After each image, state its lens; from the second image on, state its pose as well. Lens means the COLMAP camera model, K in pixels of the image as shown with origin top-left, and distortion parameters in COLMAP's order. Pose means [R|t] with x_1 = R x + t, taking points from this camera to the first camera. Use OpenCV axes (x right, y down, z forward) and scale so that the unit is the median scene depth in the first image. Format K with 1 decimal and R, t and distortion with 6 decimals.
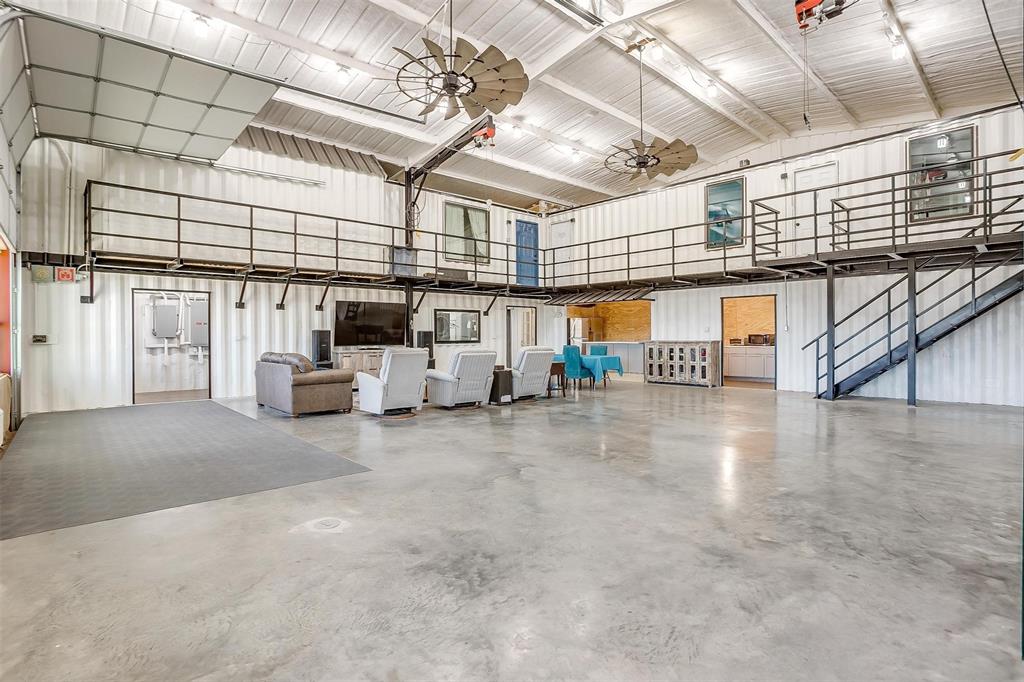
lens RADIAL K [[505.0, 0, 516.3], [0, 505.0, 343.8], [0, 0, 1]] dist [-0.064659, 0.025290]
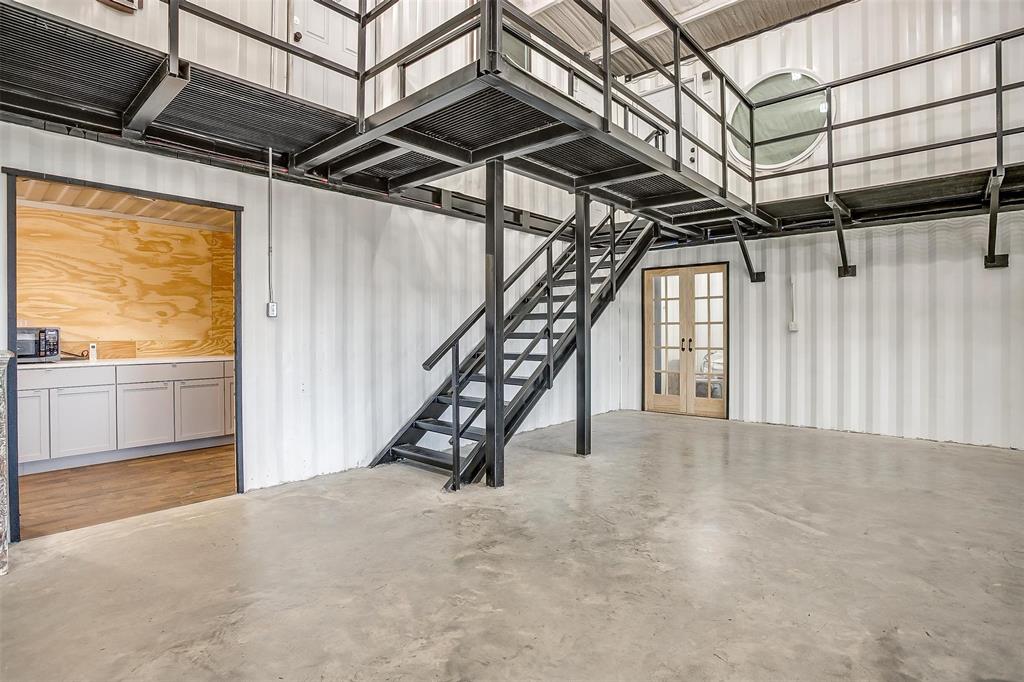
lens RADIAL K [[508.4, 0, 507.2], [0, 508.4, 335.3], [0, 0, 1]] dist [-0.025834, 0.004340]
pose [[-0.092764, 0.000697, 0.995688, 0.148525], [0.017954, 0.999838, 0.000973, -0.008958], [-0.995526, 0.017966, -0.092761, 0.764651]]
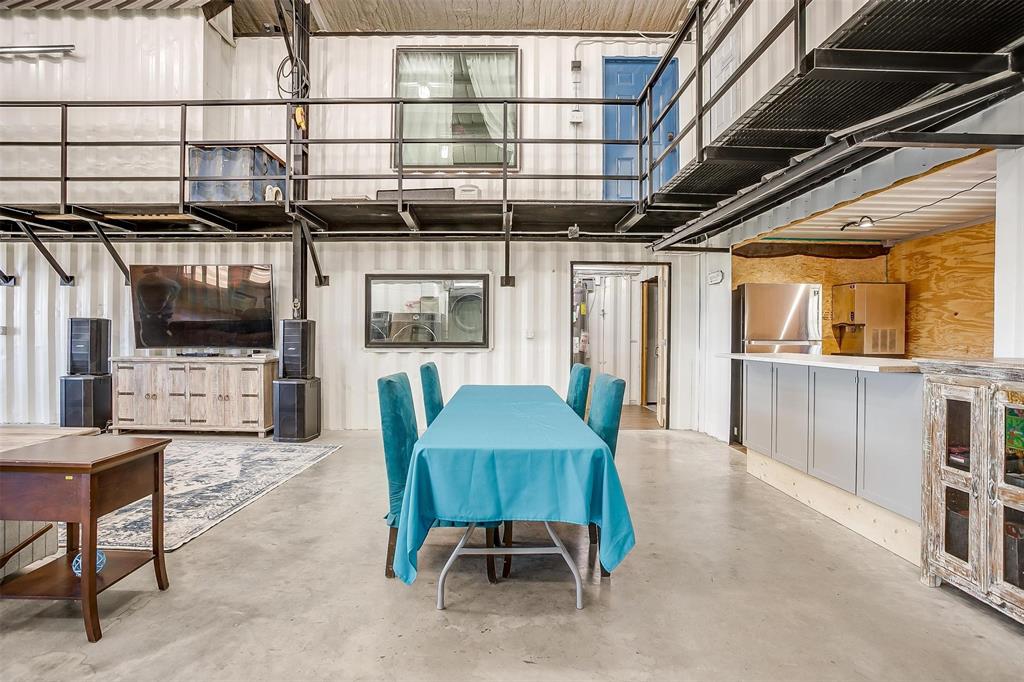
lens RADIAL K [[505.0, 0, 502.5], [0, 505.0, 342.0], [0, 0, 1]] dist [-0.064659, 0.025290]
pose [[0.739253, 0.016792, -0.673218, 0.276582], [-0.019085, 0.999810, 0.003980, -0.010906], [0.673157, 0.009906, 0.739433, 0.801629]]
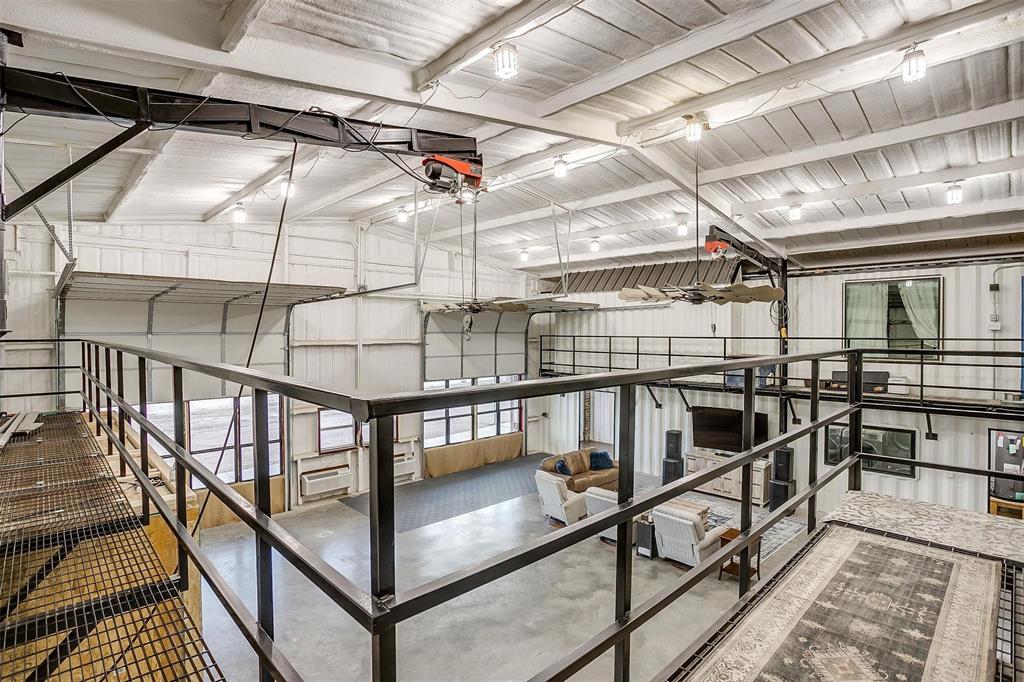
lens RADIAL K [[505.0, 0, 507.0], [0, 505.0, 336.7], [0, 0, 1]] dist [-0.064659, 0.025290]
pose [[0.025566, 0.008535, -0.999637, 0.659051], [-0.019630, 0.999775, 0.008034, -0.216611], [0.999480, 0.019417, 0.025728, 0.515143]]
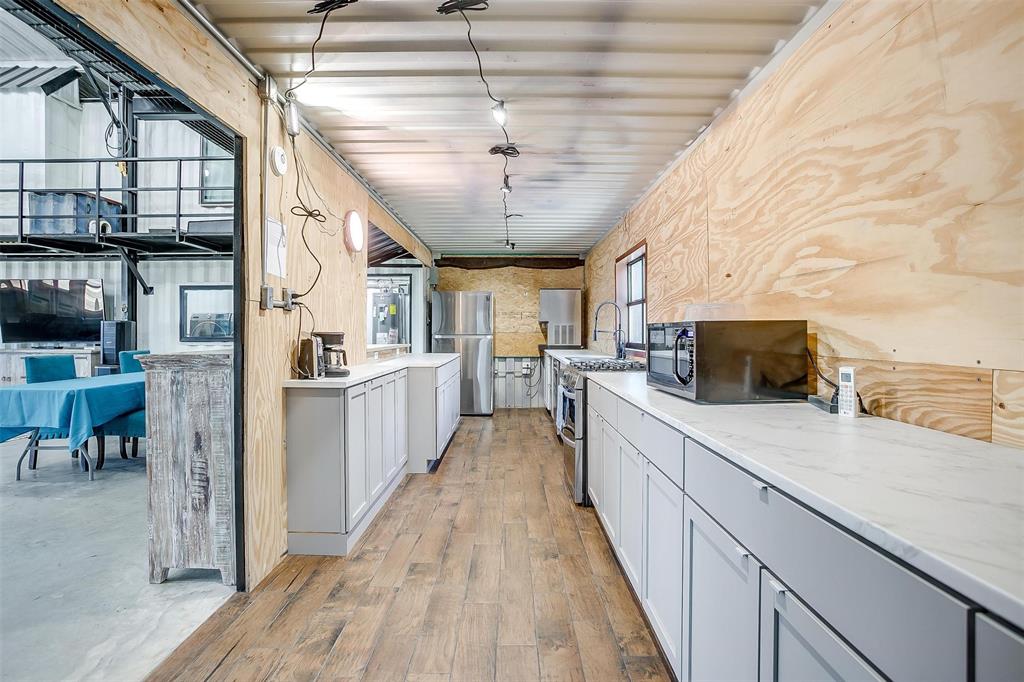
lens RADIAL K [[505.0, 0, 513.2], [0, 505.0, 333.3], [0, 0, 1]] dist [-0.064659, 0.025290]
pose [[0.736208, 0.007633, -0.676712, 0.602893], [-0.015052, 0.999874, -0.005098, -0.014733], [0.676588, 0.013940, 0.736230, 0.904416]]
